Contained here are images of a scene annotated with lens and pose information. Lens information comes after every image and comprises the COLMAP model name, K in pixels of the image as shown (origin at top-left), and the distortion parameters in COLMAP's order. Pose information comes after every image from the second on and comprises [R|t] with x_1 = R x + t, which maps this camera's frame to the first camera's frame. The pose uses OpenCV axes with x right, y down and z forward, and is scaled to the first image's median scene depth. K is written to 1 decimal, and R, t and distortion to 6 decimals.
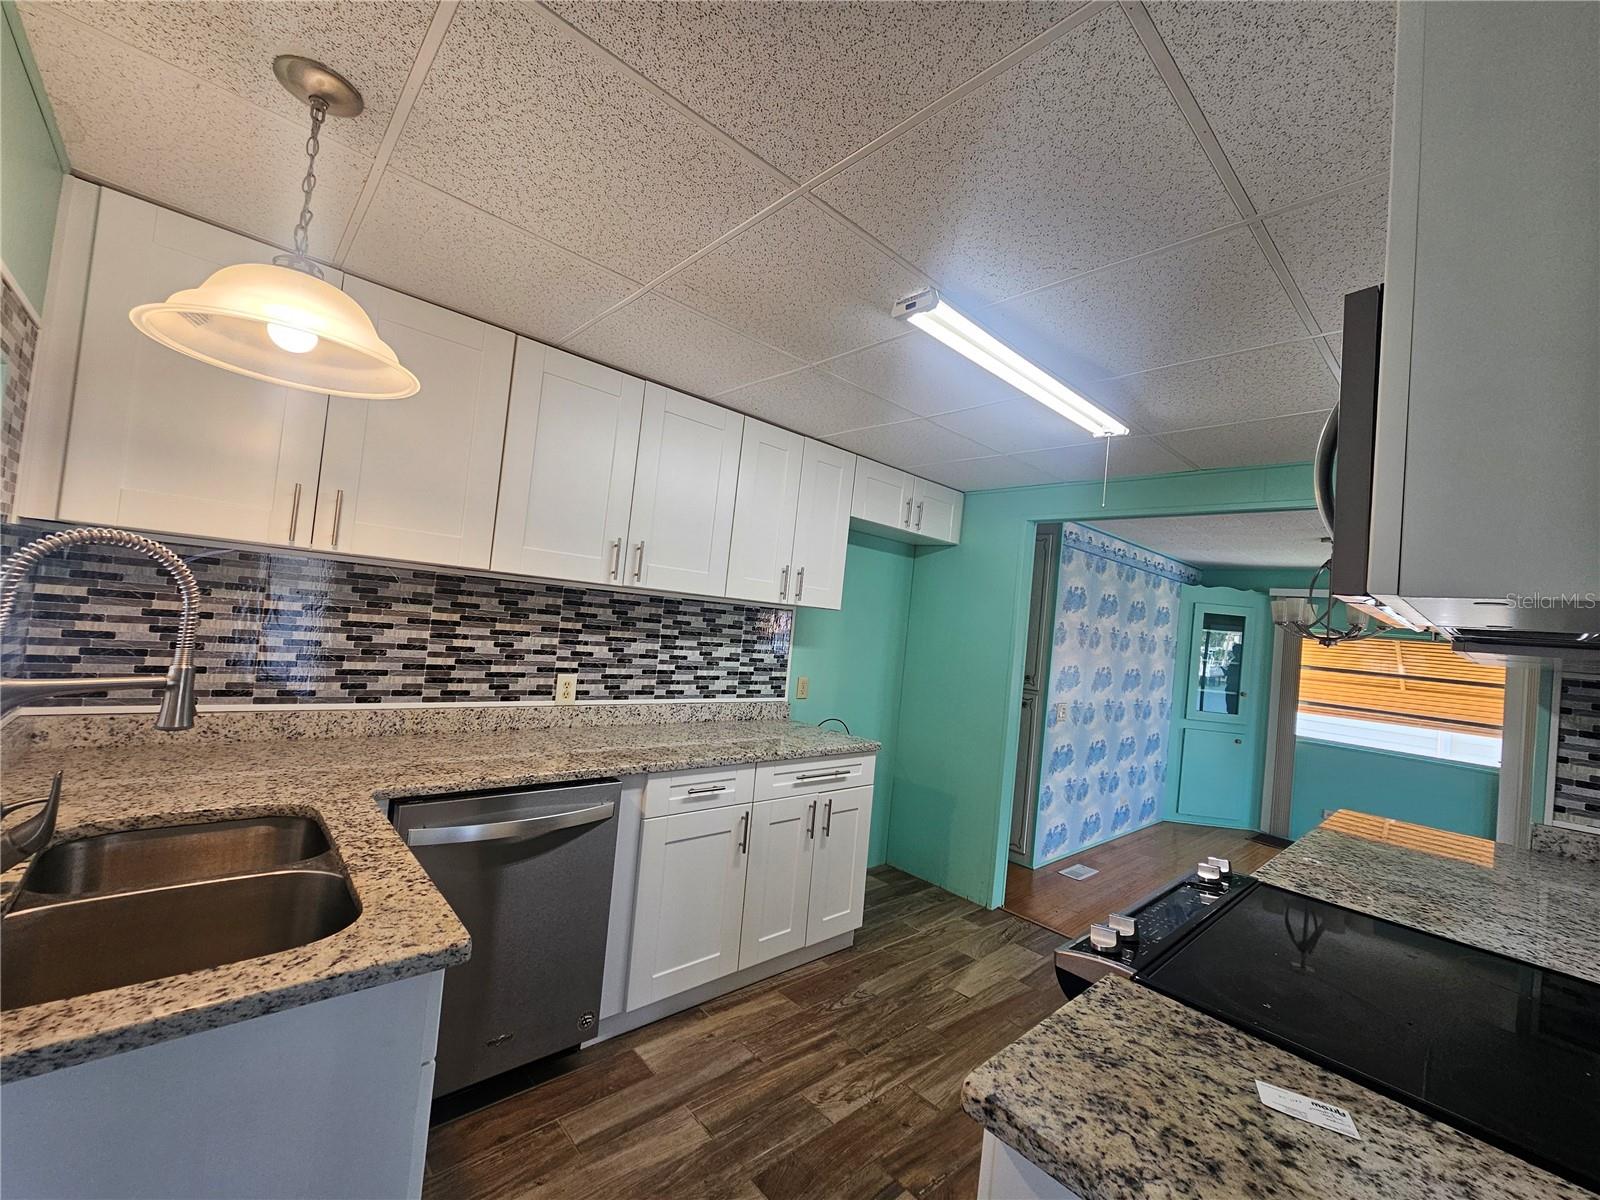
lens RADIAL K [[655.0, 0, 800.0], [0, 655.0, 600.0], [0, 0, 1]] dist [-0.000434, 0.000236]
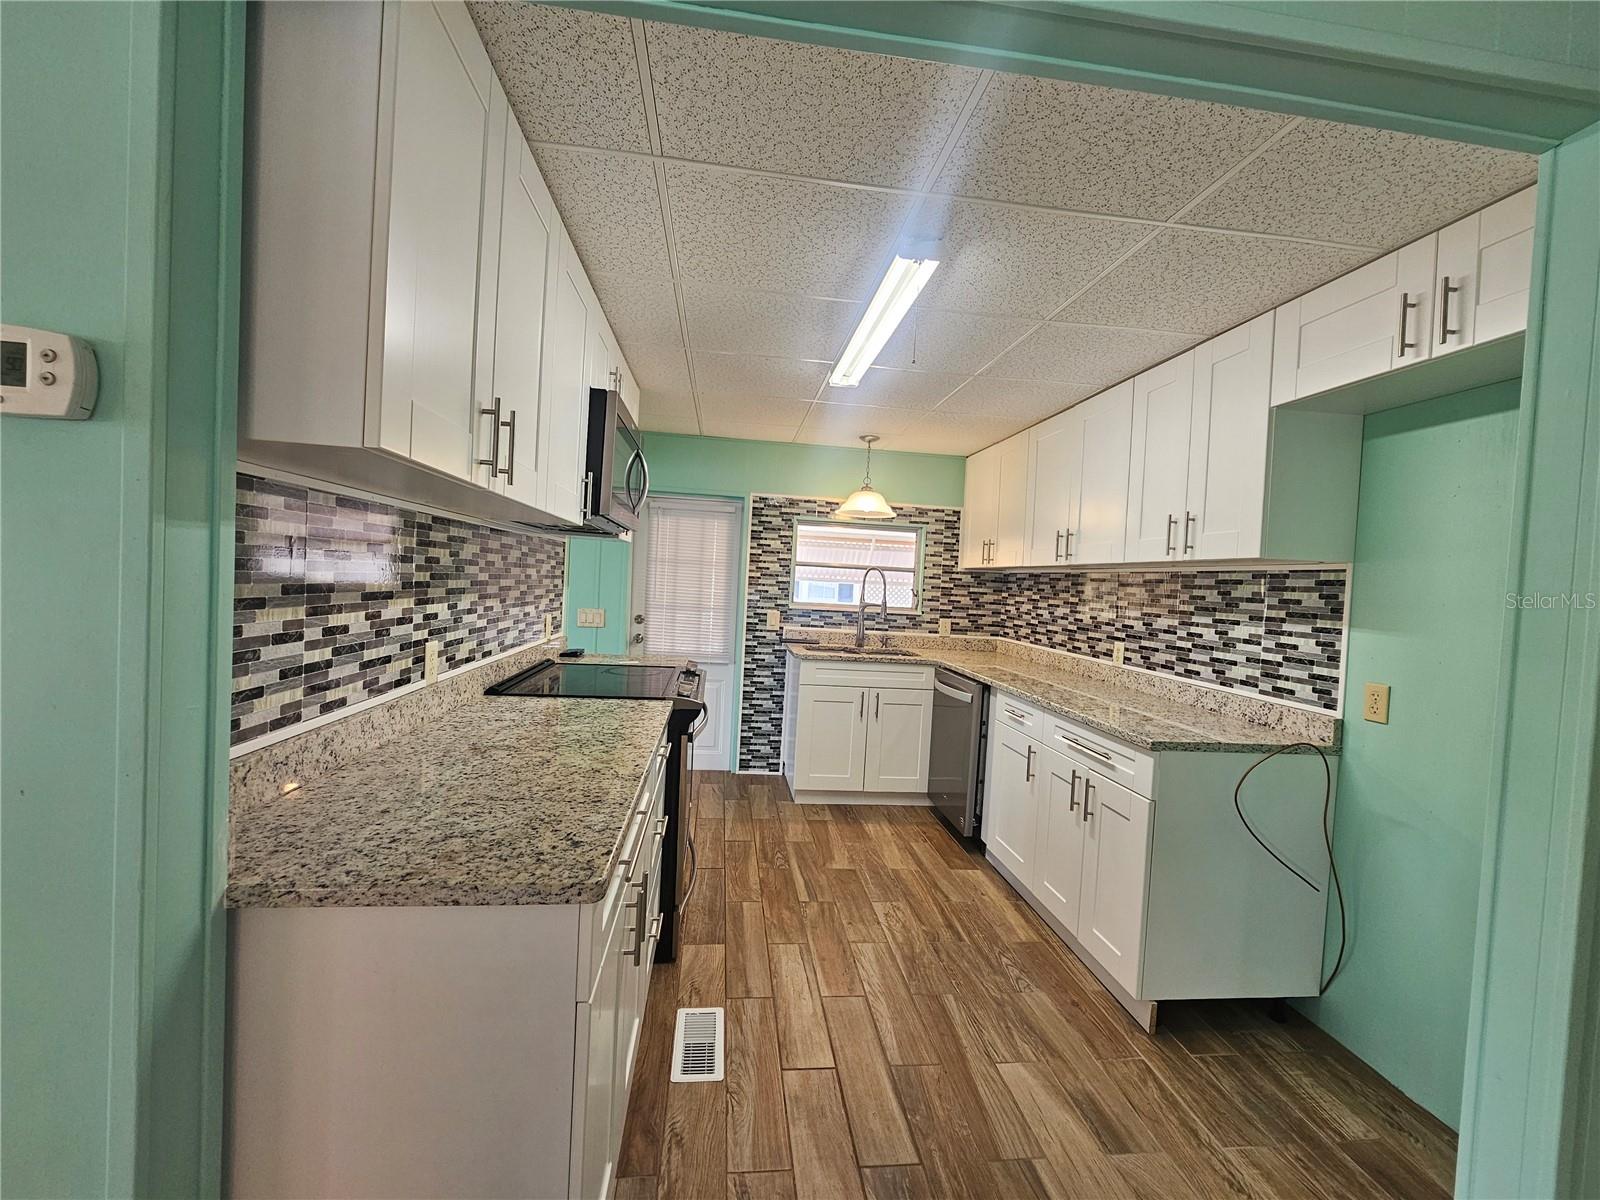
lens RADIAL K [[655.0, 0, 800.0], [0, 655.0, 600.0], [0, 0, 1]] dist [-0.000434, 0.000236]
pose [[-0.579419, -0.089823, -0.810065, 0.887622], [-0.066441, 0.995806, -0.062895, 0.132885], [0.812317, 0.017379, -0.582957, 1.076300]]
